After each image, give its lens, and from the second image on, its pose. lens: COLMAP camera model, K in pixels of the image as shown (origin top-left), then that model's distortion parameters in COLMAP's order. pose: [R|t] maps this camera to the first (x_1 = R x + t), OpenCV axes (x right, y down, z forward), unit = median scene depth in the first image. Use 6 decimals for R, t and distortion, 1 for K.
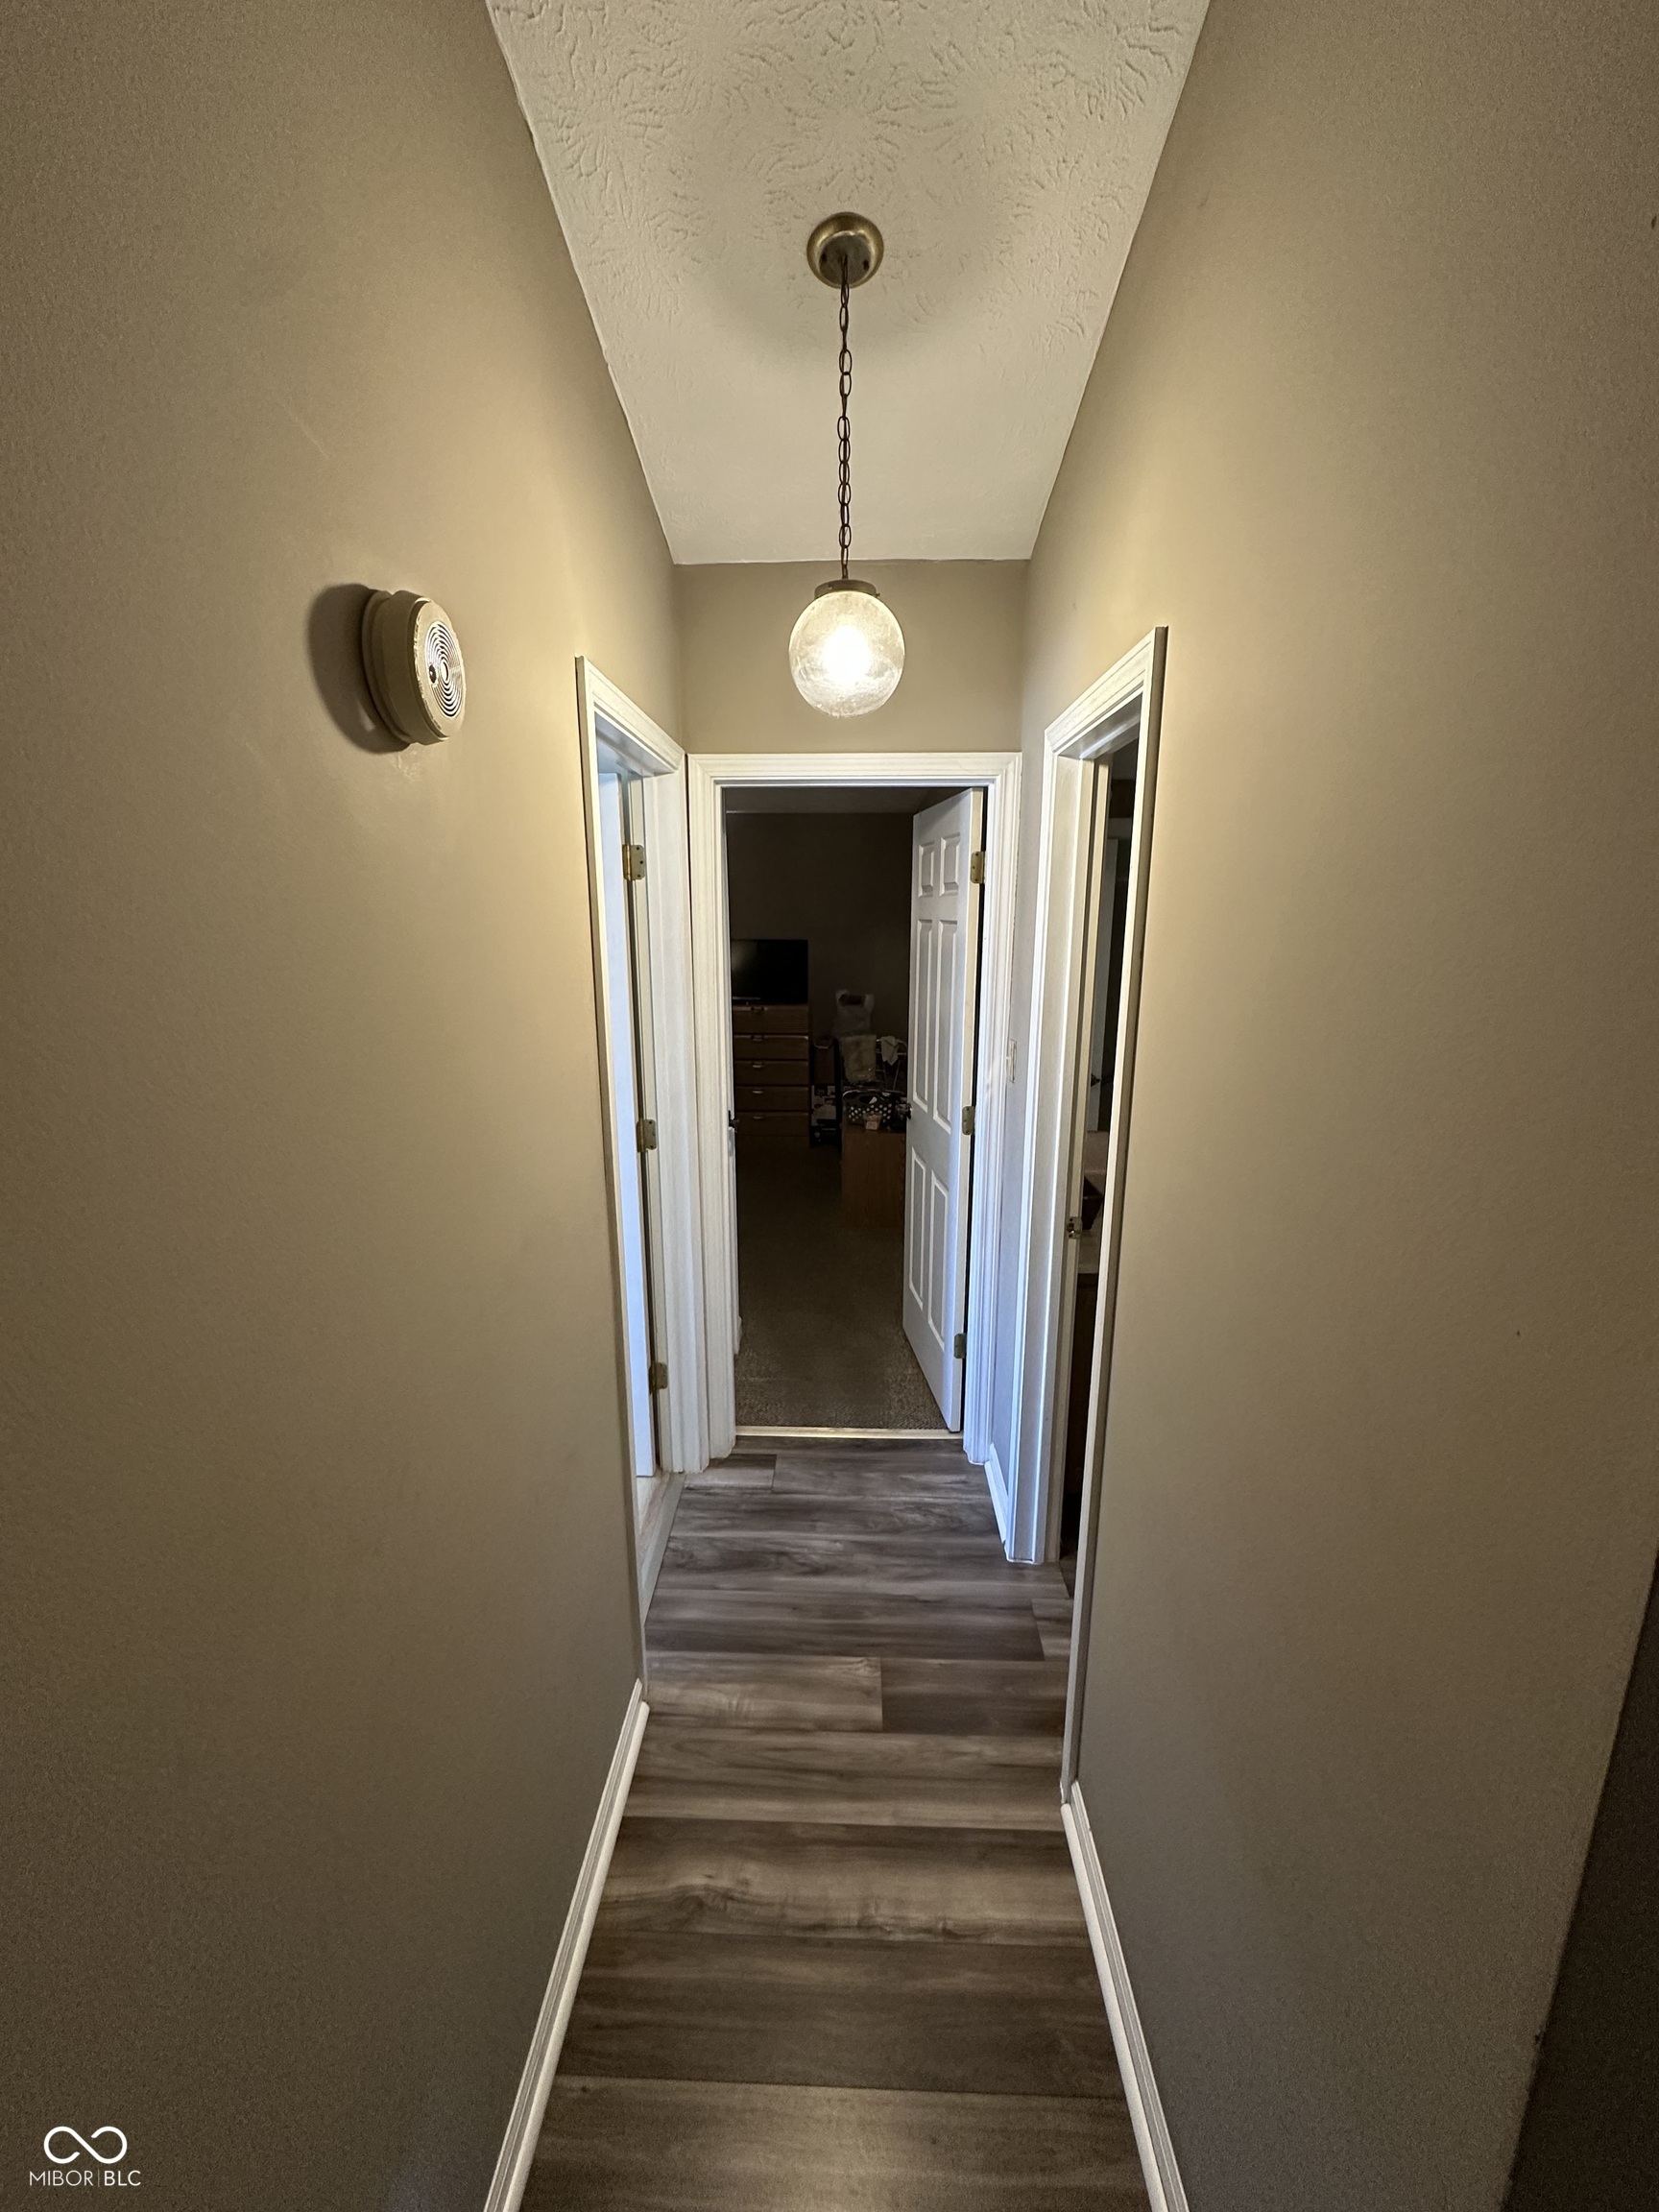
lens RADIAL K [[874.1, 0, 824.5], [0, 874.1, 1113.1], [0, 0, 1]] dist [-0.003477, 0.000696]
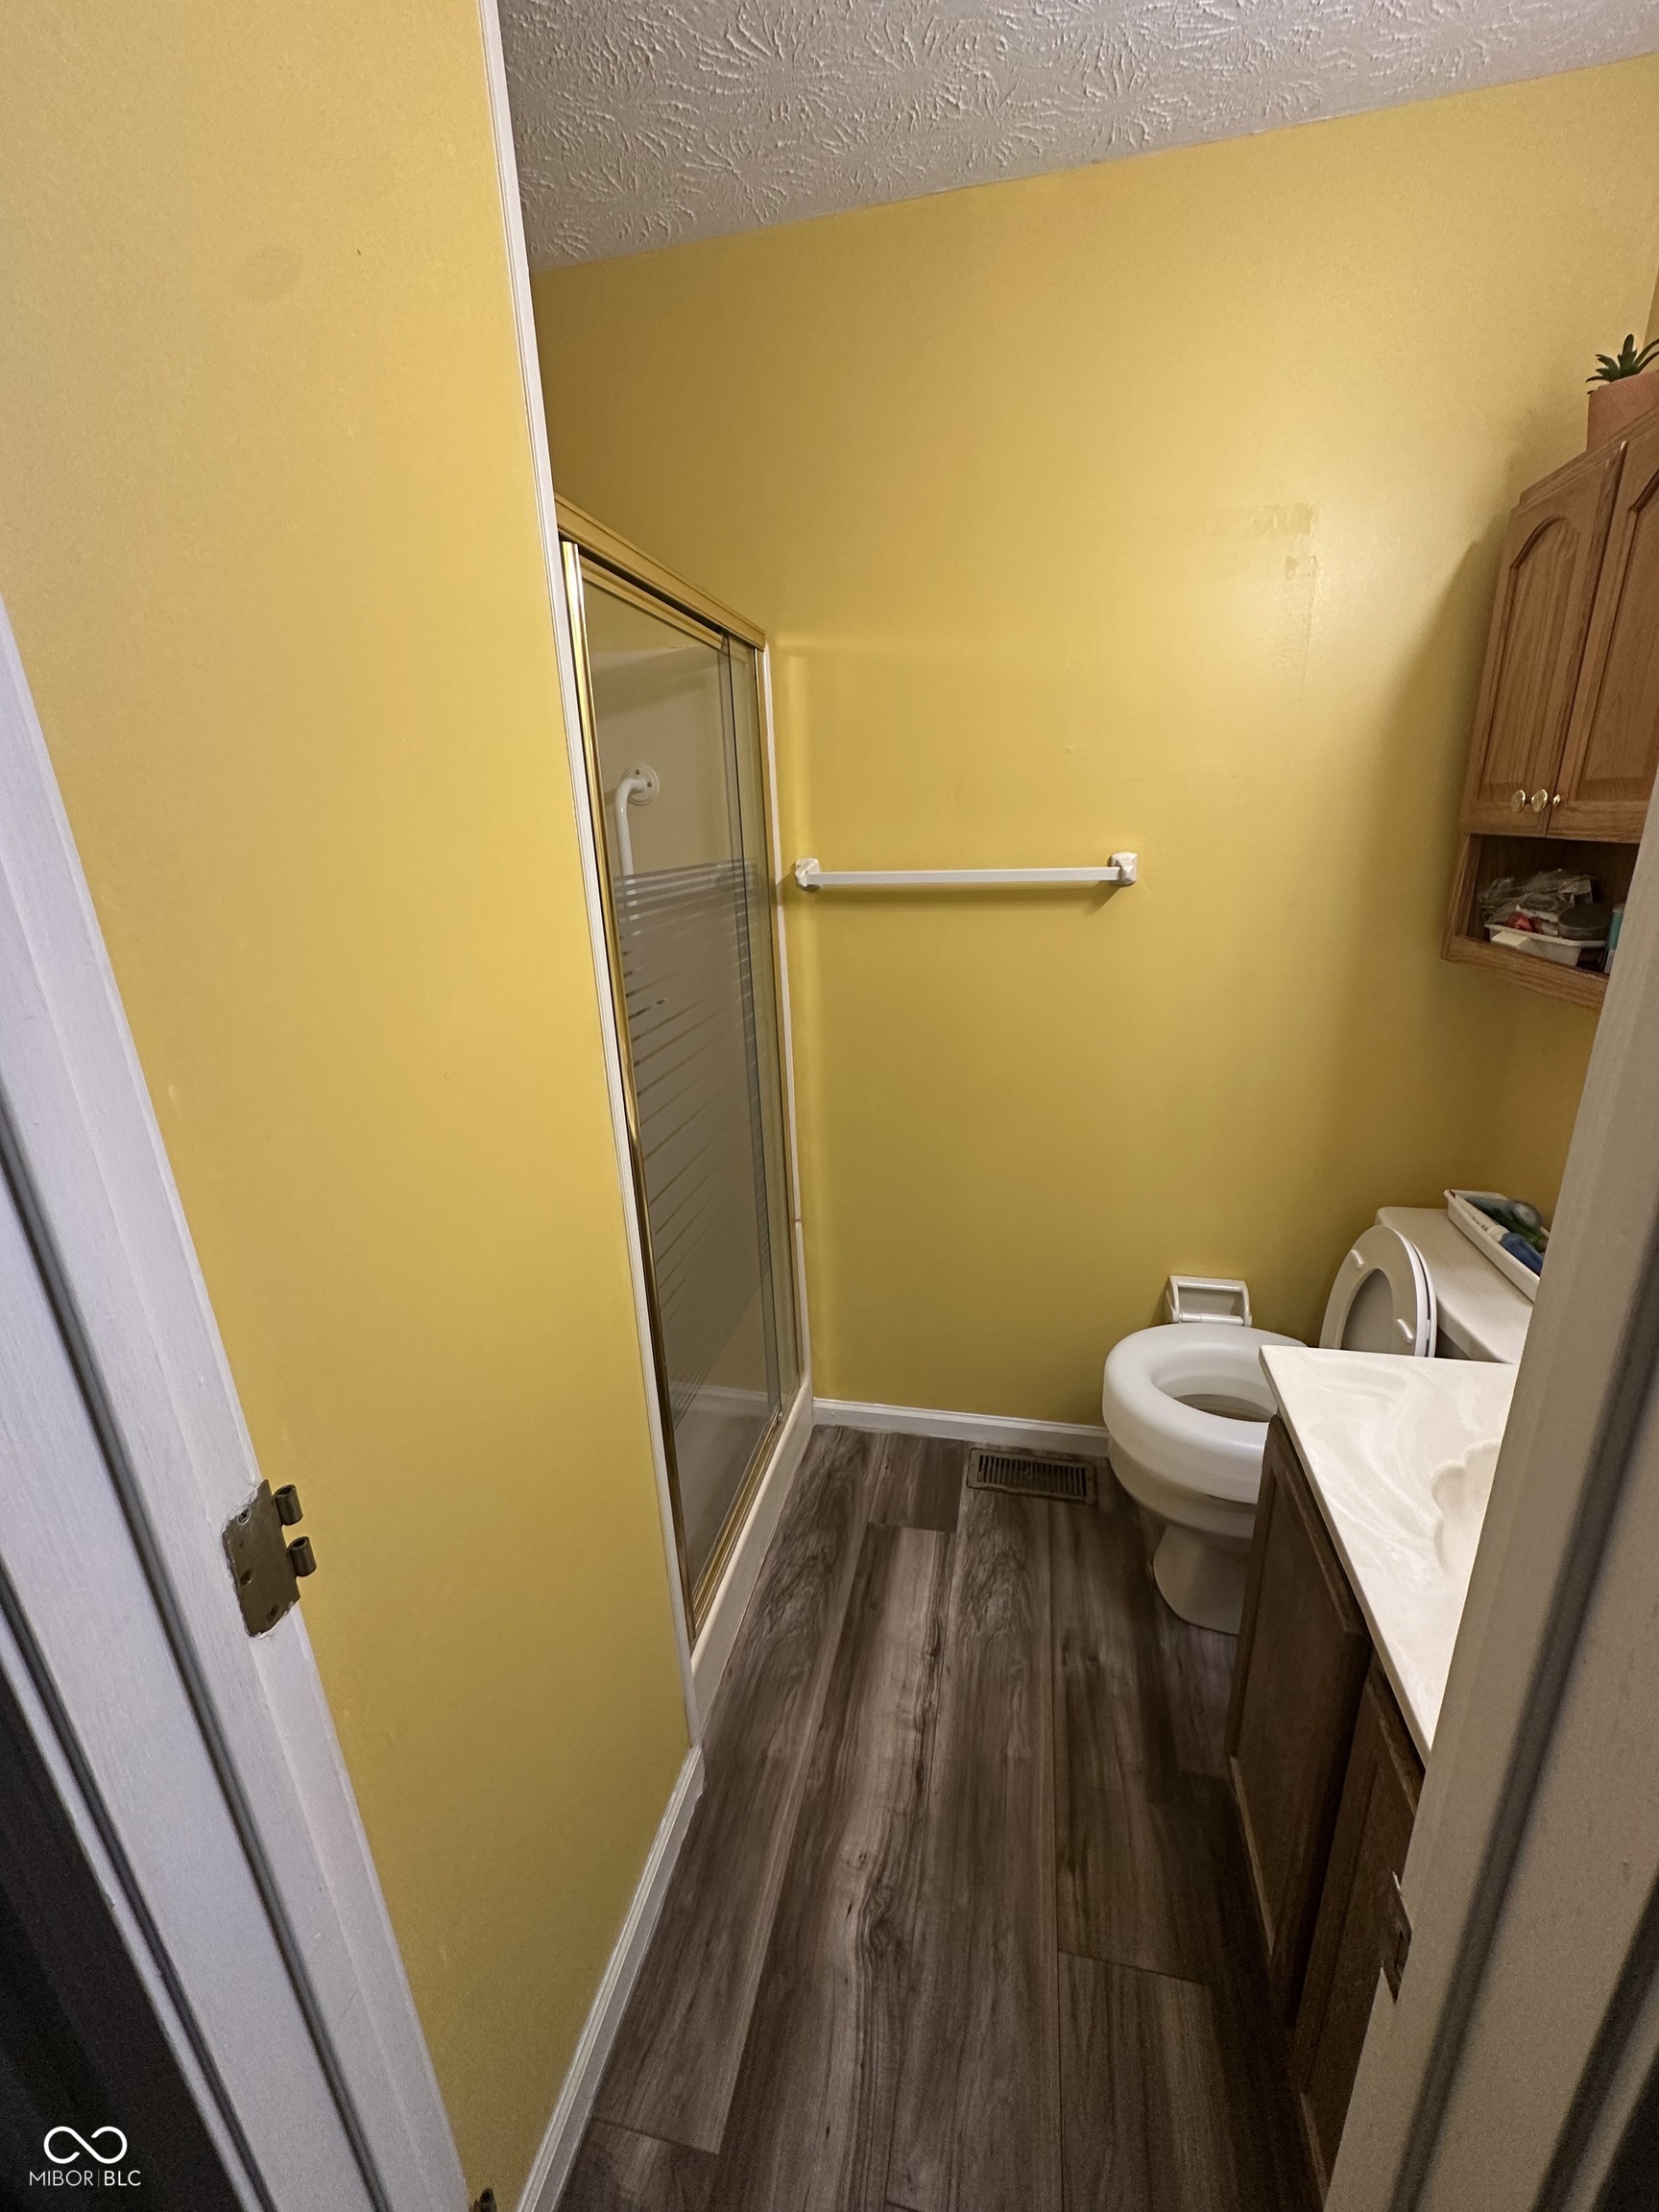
lens RADIAL K [[874.1, 0, 834.5], [0, 874.1, 1101.7], [0, 0, 1]] dist [-0.003477, 0.000696]
pose [[0.175998, -0.308454, 0.934816, -0.662157], [0.251335, 0.932245, 0.260287, -0.009520], [-0.951765, 0.189142, 0.241598, 0.705980]]
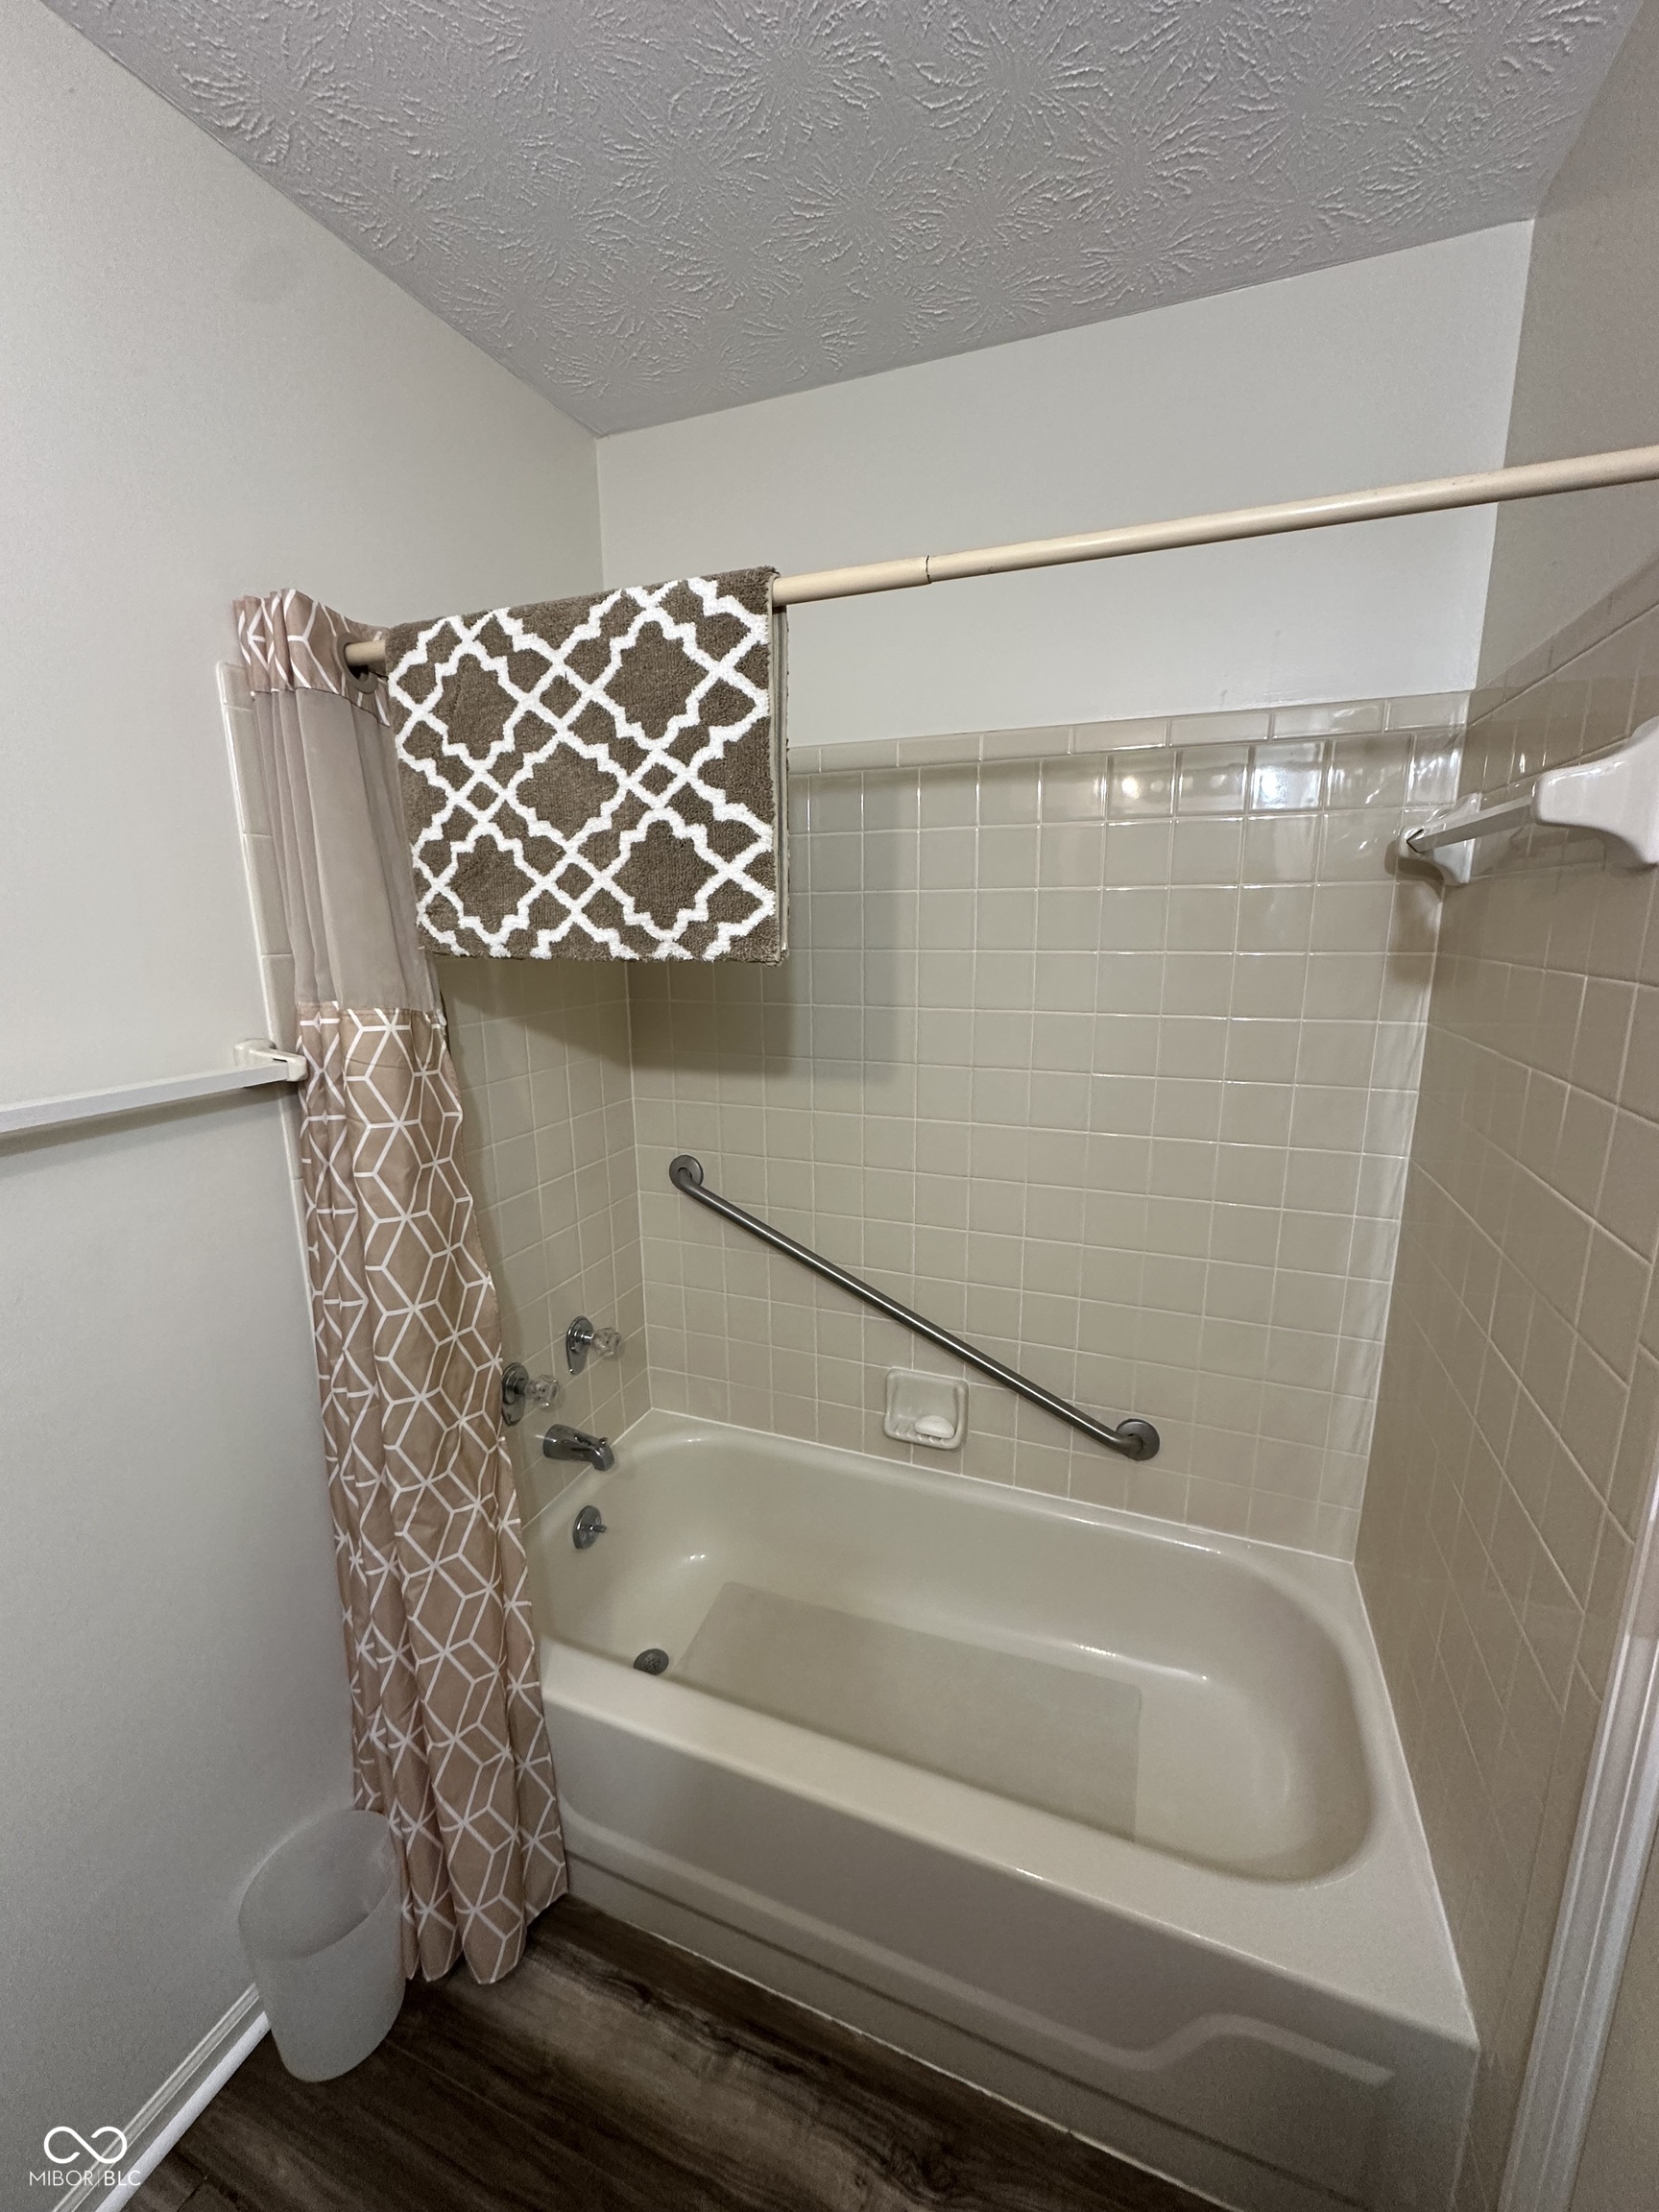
lens RADIAL K [[874.1, 0, 825.9], [0, 874.1, 1114.2], [0, 0, 1]] dist [-0.003477, 0.000696]
pose [[-0.944276, -0.068801, 0.321883, -0.234474], [0.070432, 0.913026, 0.401774, -0.173810], [-0.321530, 0.402057, -0.857303, 1.289173]]
